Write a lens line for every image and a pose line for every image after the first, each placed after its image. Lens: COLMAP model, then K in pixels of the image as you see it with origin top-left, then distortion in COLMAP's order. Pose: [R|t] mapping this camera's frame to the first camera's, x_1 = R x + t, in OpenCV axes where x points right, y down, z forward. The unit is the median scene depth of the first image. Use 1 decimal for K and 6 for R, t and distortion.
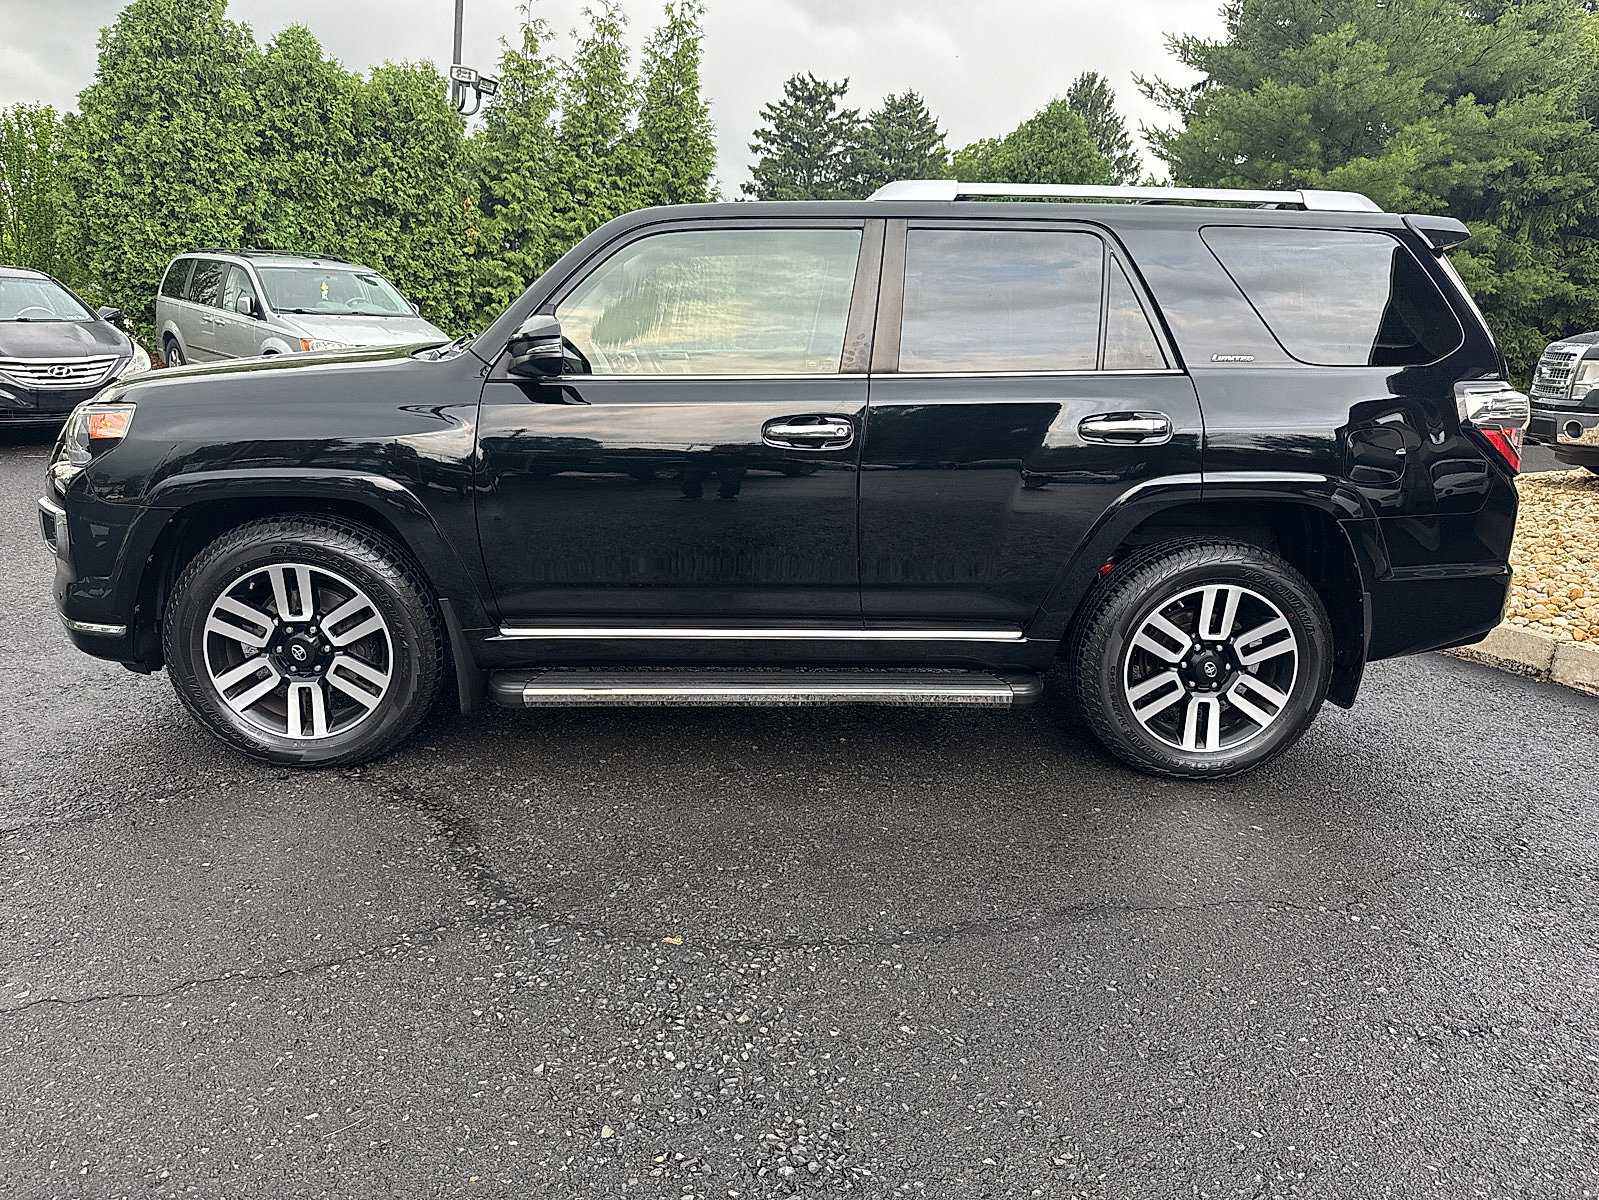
lens RADIAL K [[1140.9, 0, 802.3], [0, 1140.9, 597.9], [0, 0, 1]] dist [0.018163, -0.013808]
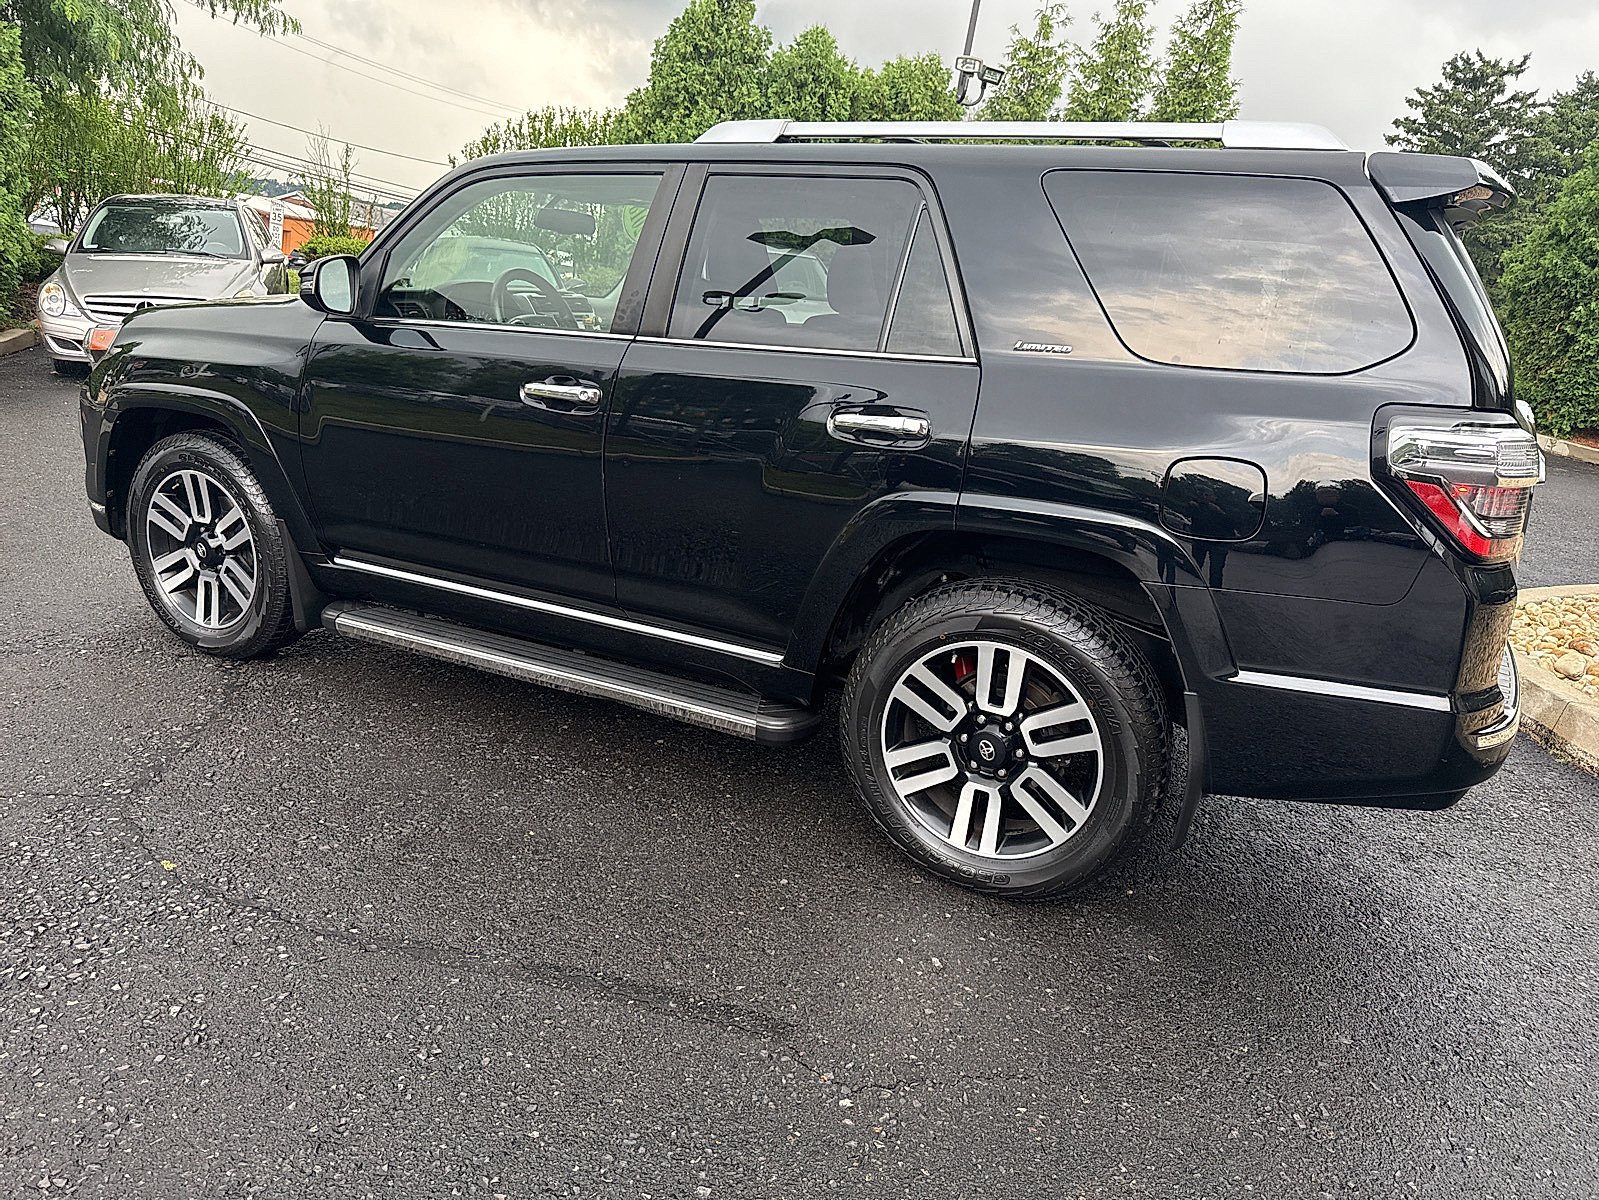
lens RADIAL K [[1140.9, 0, 795.6], [0, 1140.9, 601.5], [0, 0, 1]] dist [0.018163, -0.013808]
pose [[0.871286, 0.168736, -0.460857, 0.143565], [-0.167192, 0.984919, 0.044524, -0.012082], [0.461419, 0.038259, 0.886357, 0.062886]]
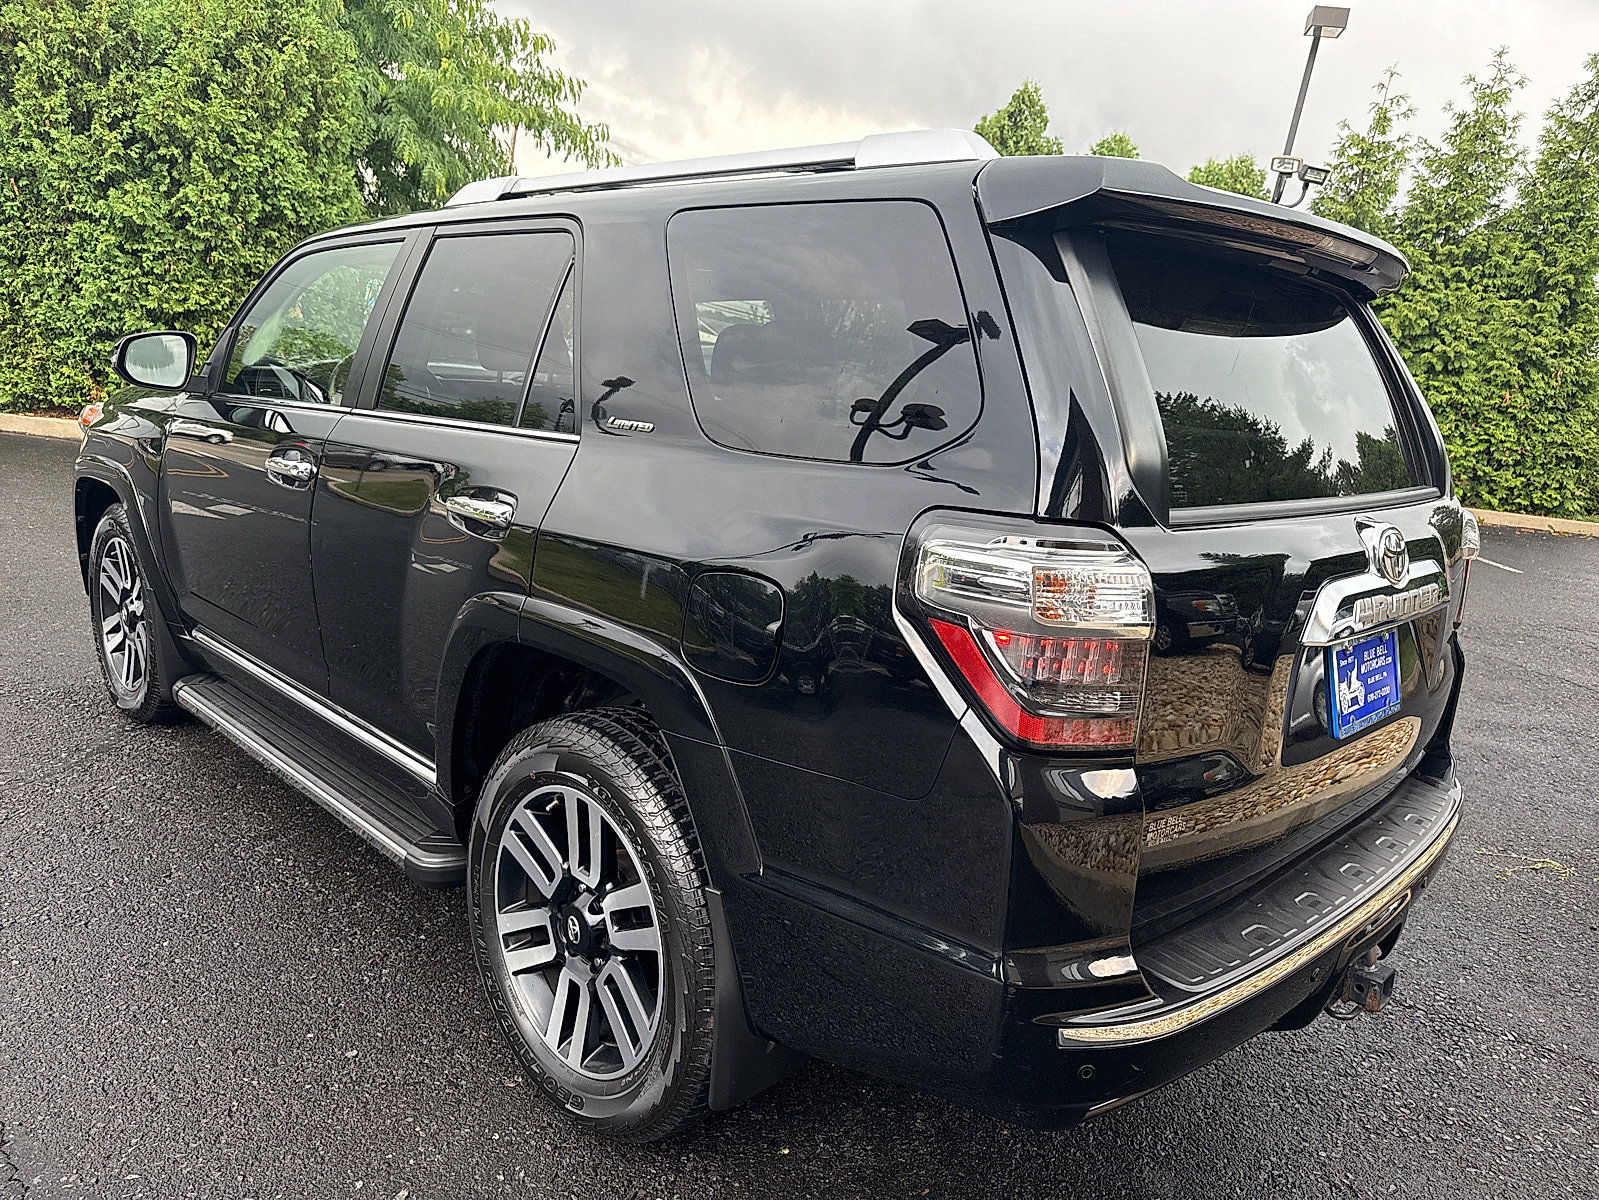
lens RADIAL K [[1140.9, 0, 797.6], [0, 1140.9, 601.2], [0, 0, 1]] dist [0.018163, -0.013808]
pose [[0.674436, 0.177249, -0.716742, 0.206735], [-0.240266, 0.970607, 0.013945, -0.035089], [0.698147, 0.162803, 0.697199, 0.156098]]
